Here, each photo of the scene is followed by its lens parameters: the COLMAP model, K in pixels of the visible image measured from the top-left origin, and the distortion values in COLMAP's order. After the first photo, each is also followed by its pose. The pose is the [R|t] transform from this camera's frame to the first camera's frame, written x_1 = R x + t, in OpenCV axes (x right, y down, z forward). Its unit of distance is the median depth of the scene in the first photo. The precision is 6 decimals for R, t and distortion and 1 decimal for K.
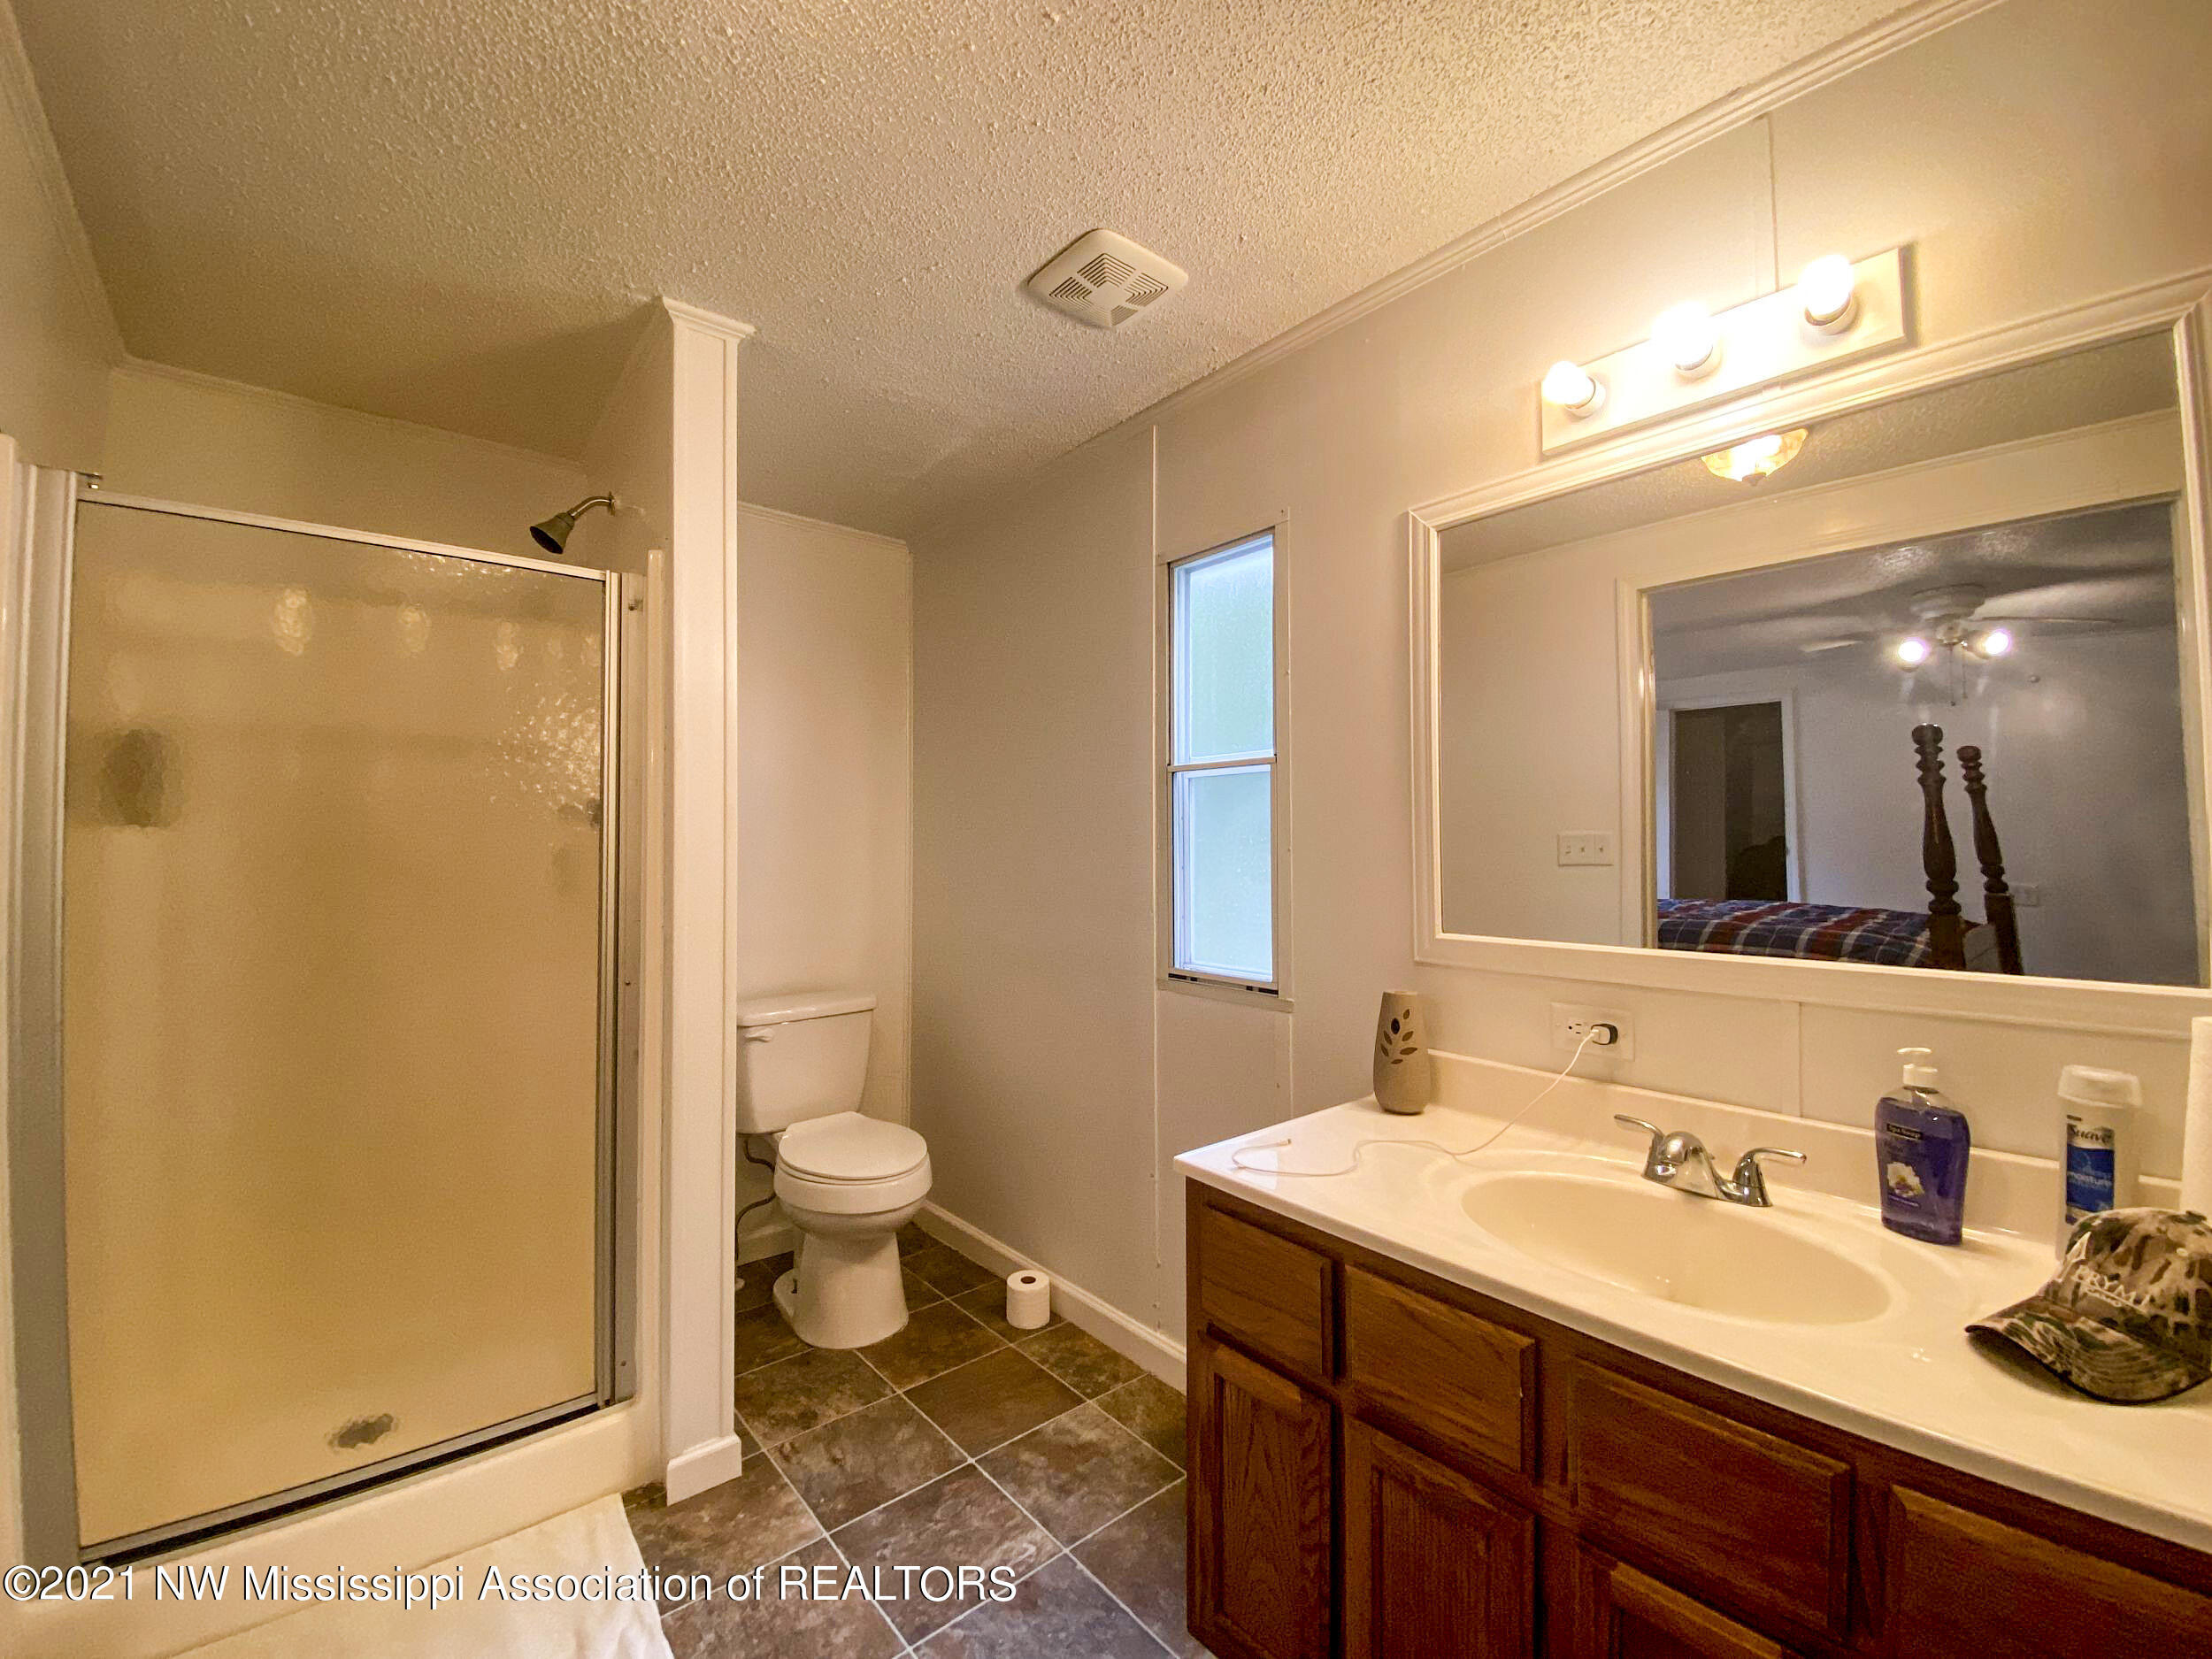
lens RADIAL K [[894.4, 0, 1093.2], [0, 894.4, 826.9], [0, 0, 1]] dist [0.008220, -0.012632]
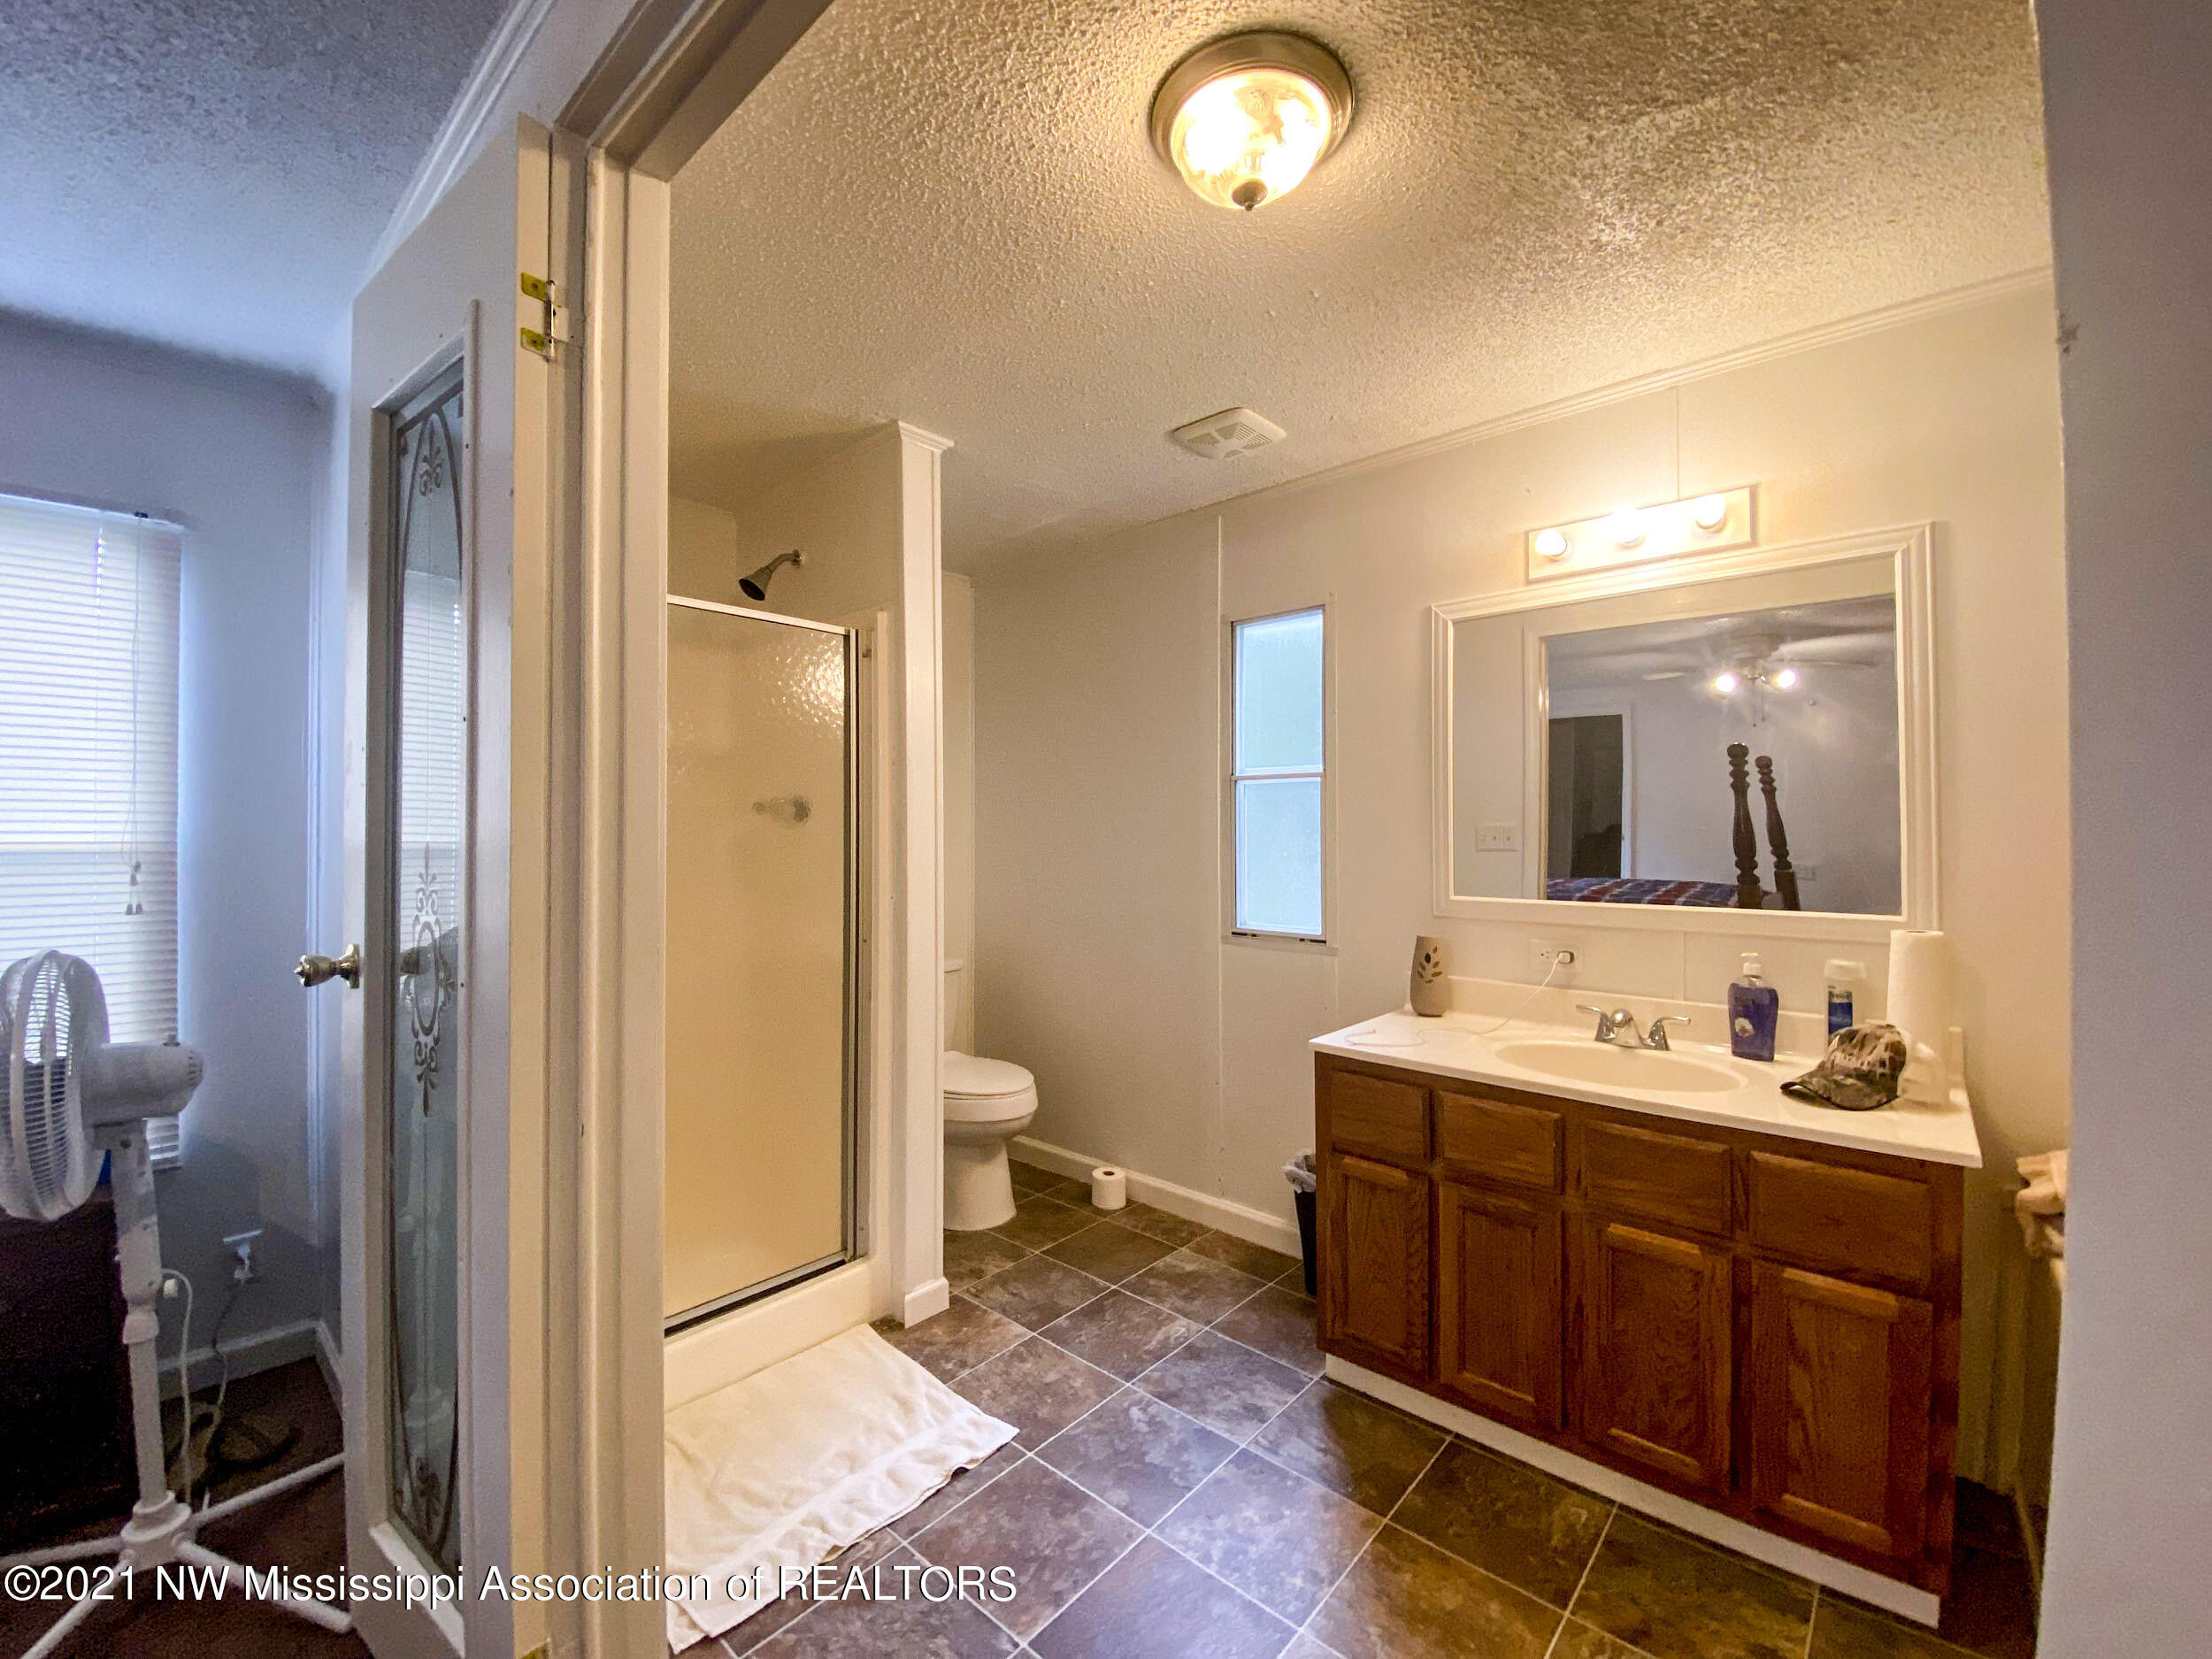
lens RADIAL K [[894.4, 0, 1085.1], [0, 894.4, 826.6], [0, 0, 1]] dist [0.008220, -0.012632]
pose [[0.990806, 0.000009, 0.135292, -0.402286], [-0.002300, 0.999857, 0.016775, -0.018831], [-0.135272, -0.016932, 0.990664, -0.370344]]
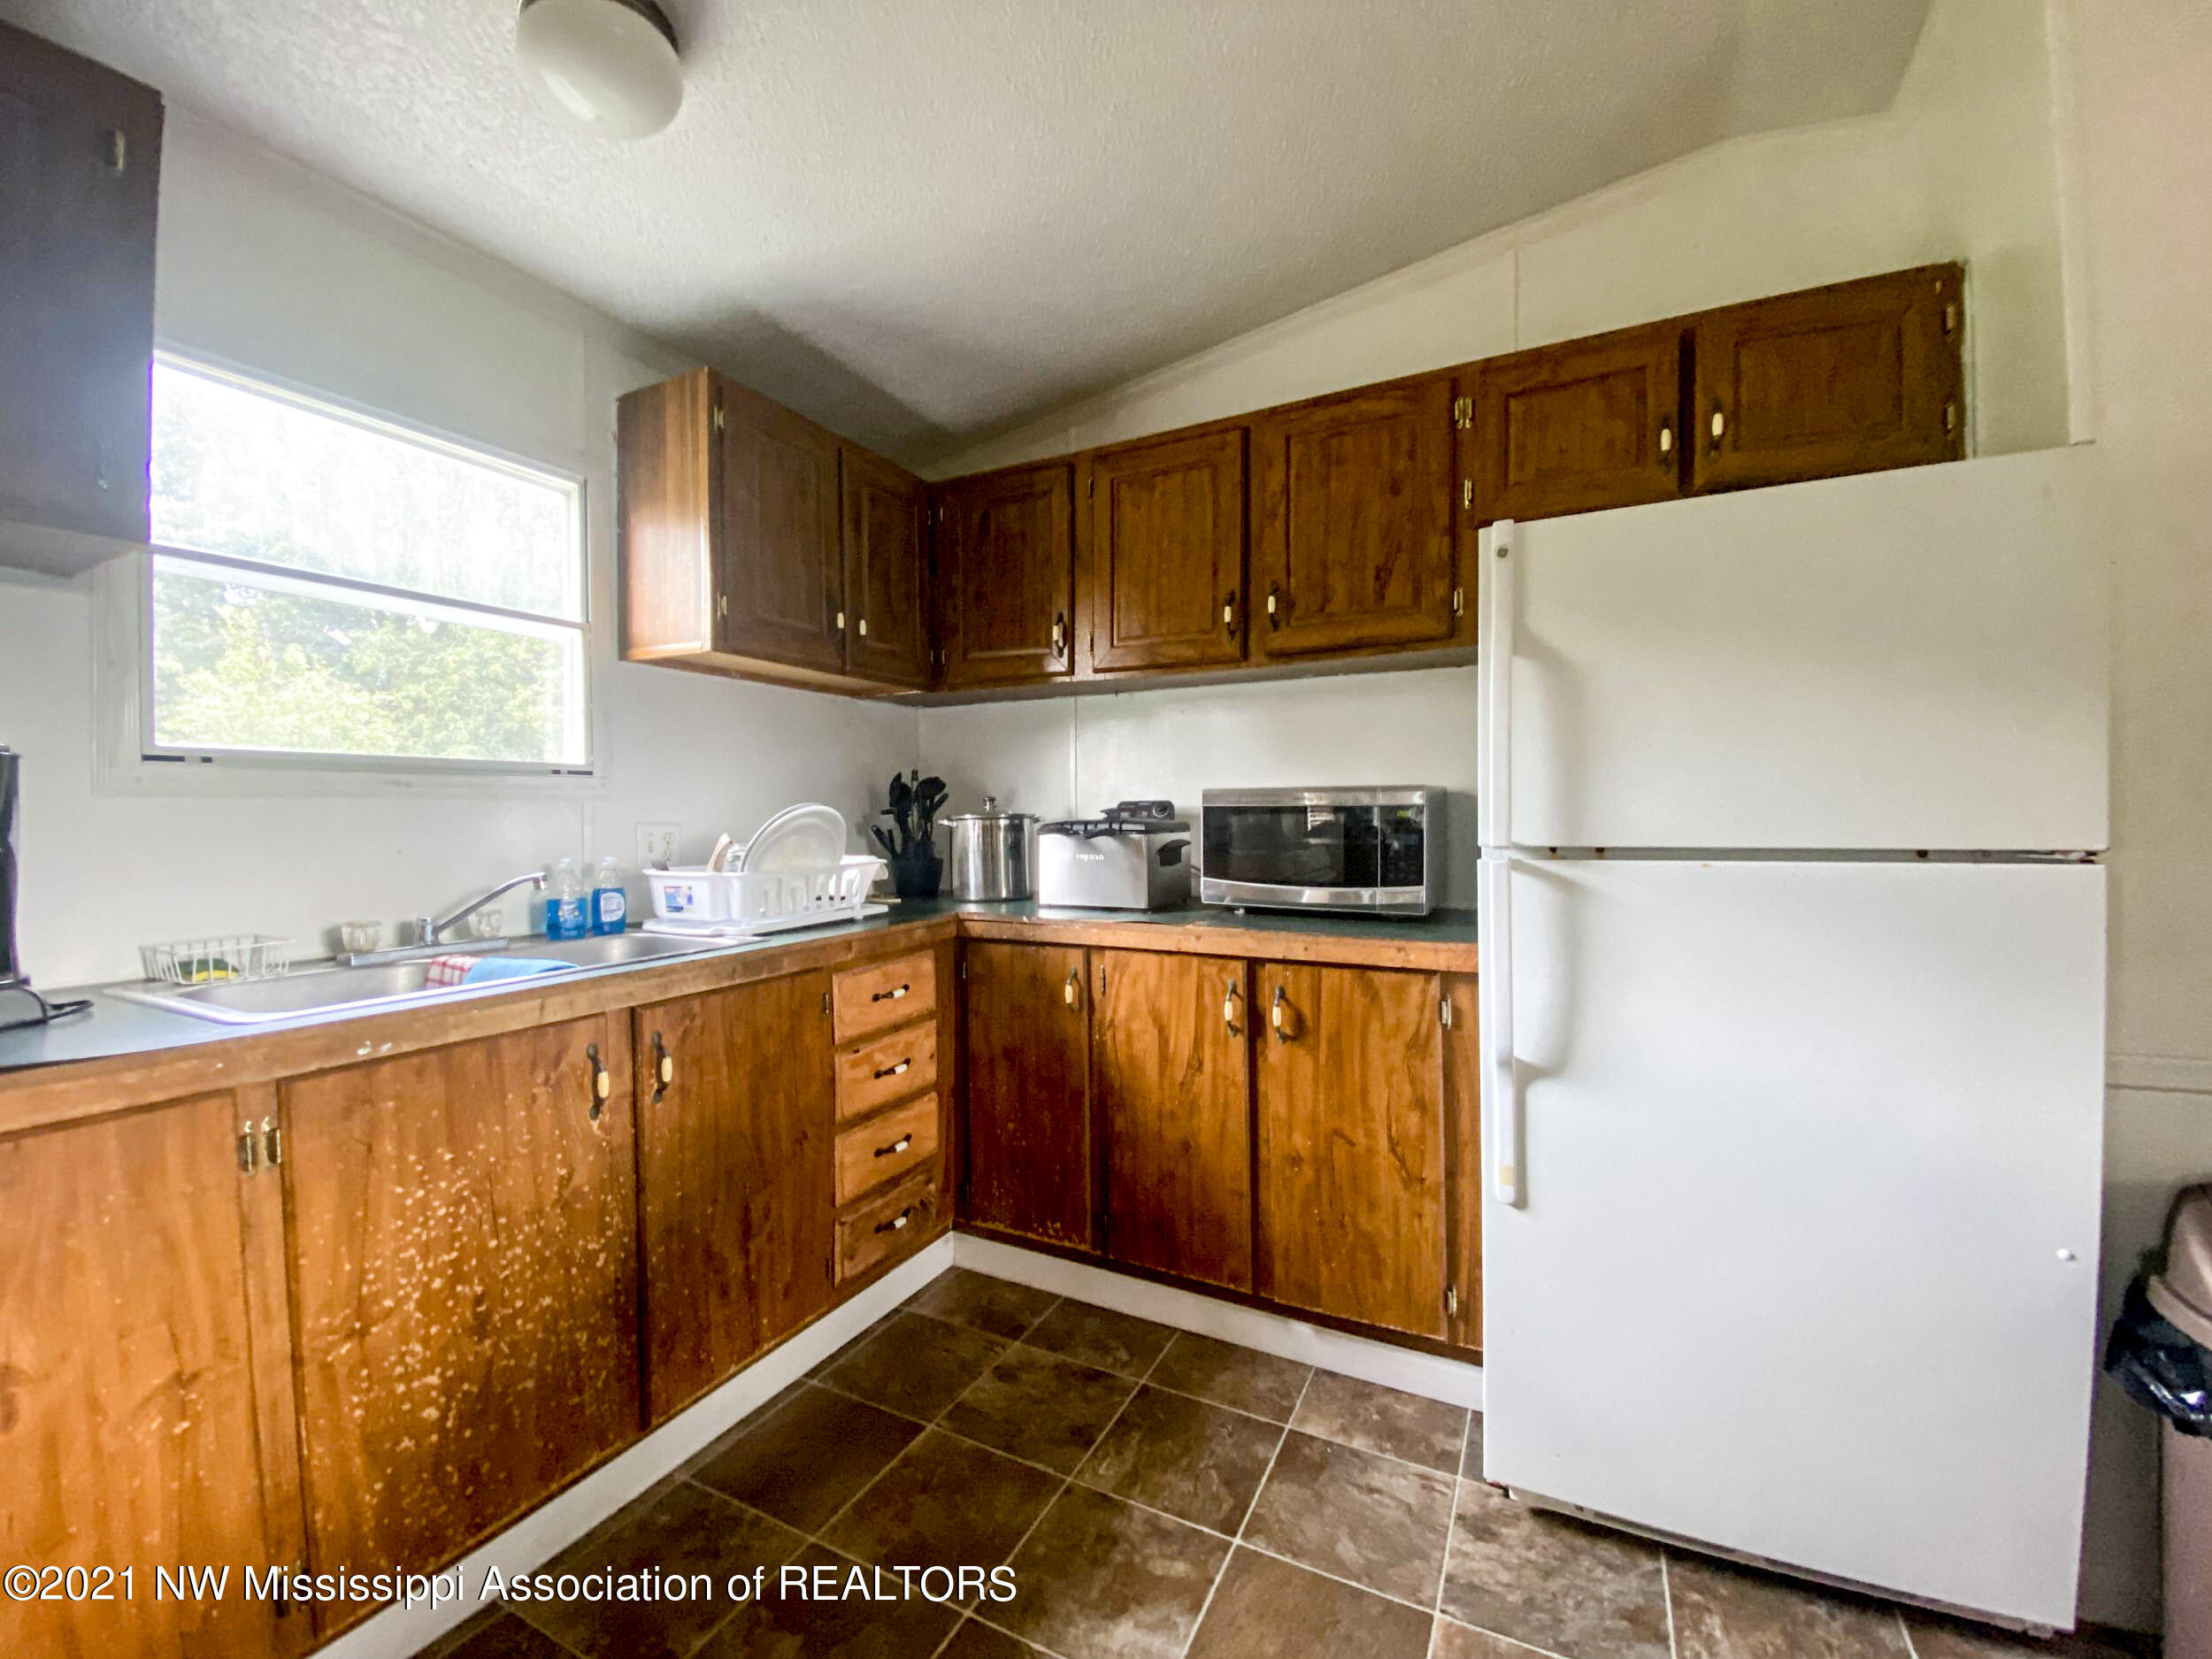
lens RADIAL K [[894.4, 0, 1101.3], [0, 894.4, 815.8], [0, 0, 1]] dist [0.008220, -0.012632]
pose [[-0.917708, 0.009613, -0.397140, 0.316516], [0.018815, 0.999637, -0.019282, 0.079786], [0.396811, -0.025168, -0.917555, 1.877702]]
